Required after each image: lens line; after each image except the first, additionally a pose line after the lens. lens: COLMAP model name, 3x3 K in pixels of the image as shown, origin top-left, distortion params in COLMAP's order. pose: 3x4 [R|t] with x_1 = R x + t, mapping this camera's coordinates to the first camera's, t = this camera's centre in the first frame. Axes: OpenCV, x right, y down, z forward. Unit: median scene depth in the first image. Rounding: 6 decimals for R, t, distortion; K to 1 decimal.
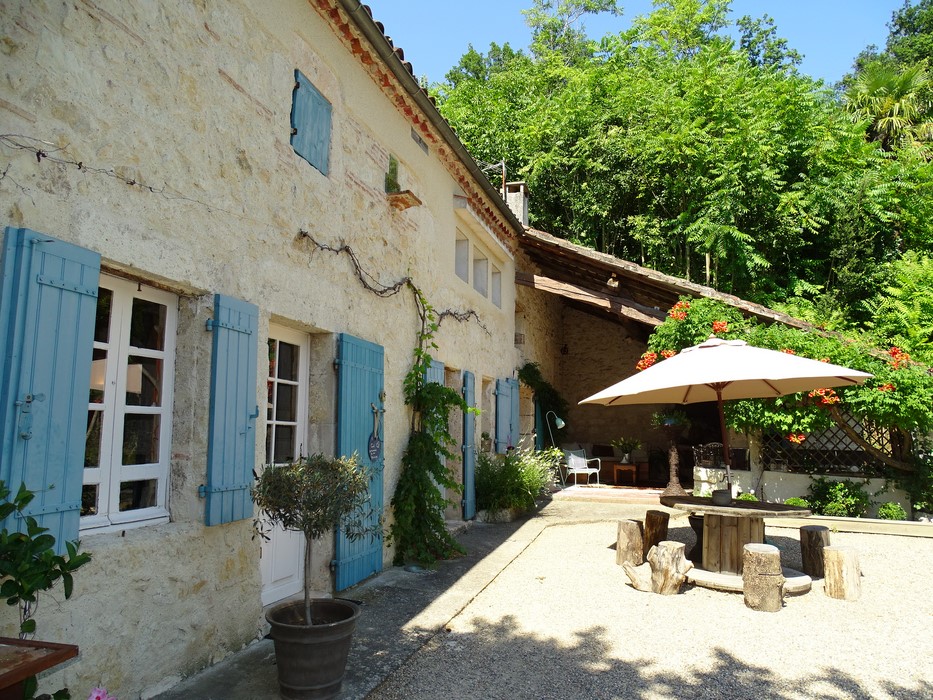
lens RADIAL K [[648.9, 0, 459.9], [0, 648.9, 354.0], [0, 0, 1]] dist [-0.071610, 0.040422]
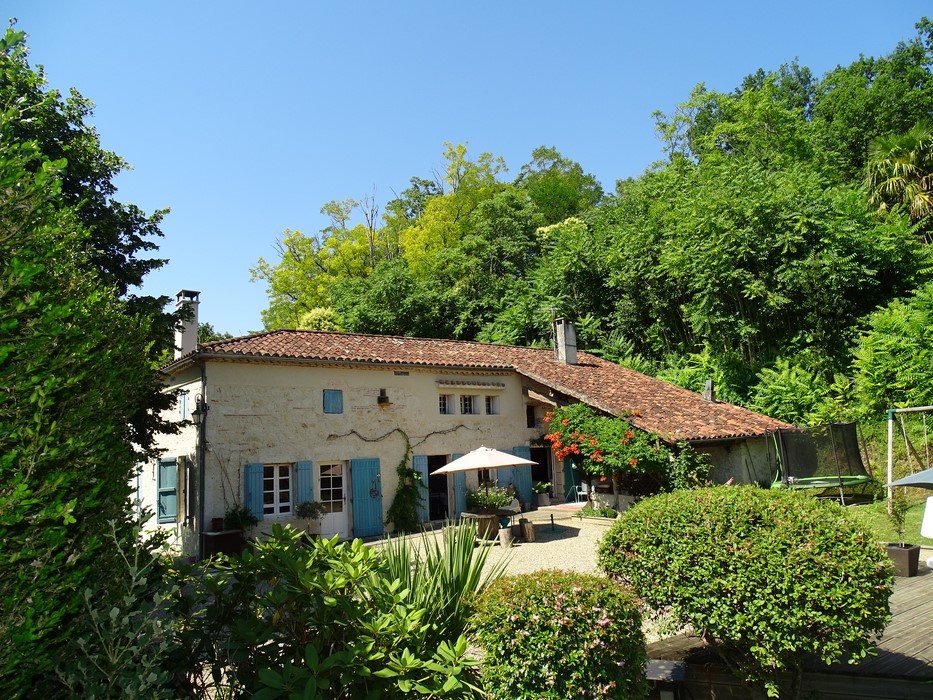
lens RADIAL K [[648.9, 0, 478.4], [0, 648.9, 333.5], [0, 0, 1]] dist [-0.071610, 0.040422]
pose [[0.819686, -0.149693, -0.552908, 3.058644], [0.126966, 0.988719, -0.079457, -0.439297], [0.558565, -0.005071, 0.829445, -1.848641]]
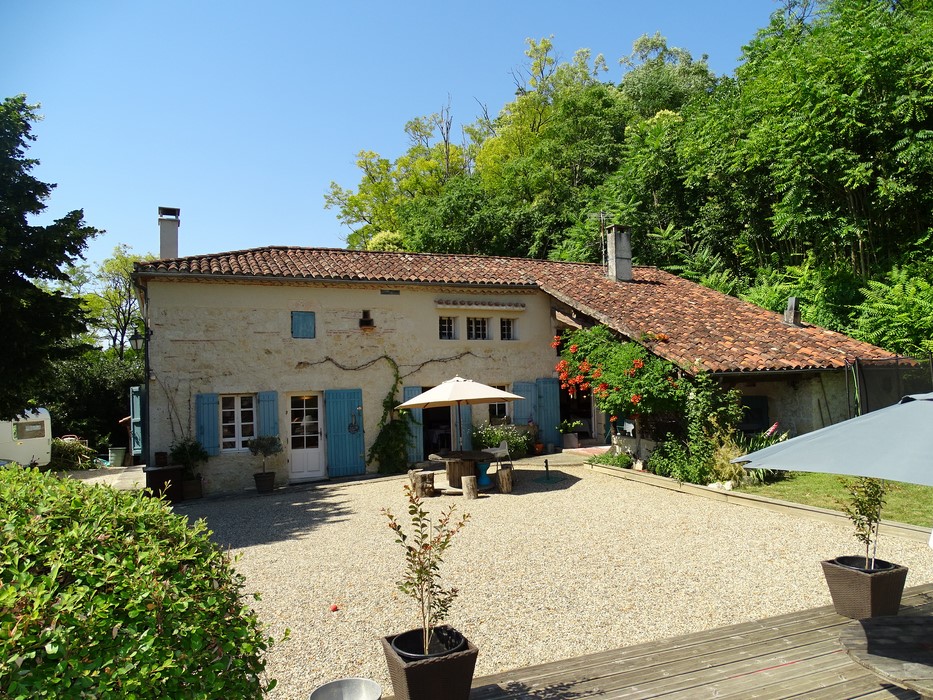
lens RADIAL K [[648.9, 0, 485.7], [0, 648.9, 355.2], [0, 0, 1]] dist [-0.071610, 0.040422]
pose [[0.671627, -0.070195, -0.737556, 3.322419], [0.133467, 0.990679, 0.027251, -0.234135], [0.728768, -0.116742, 0.674736, -0.571138]]
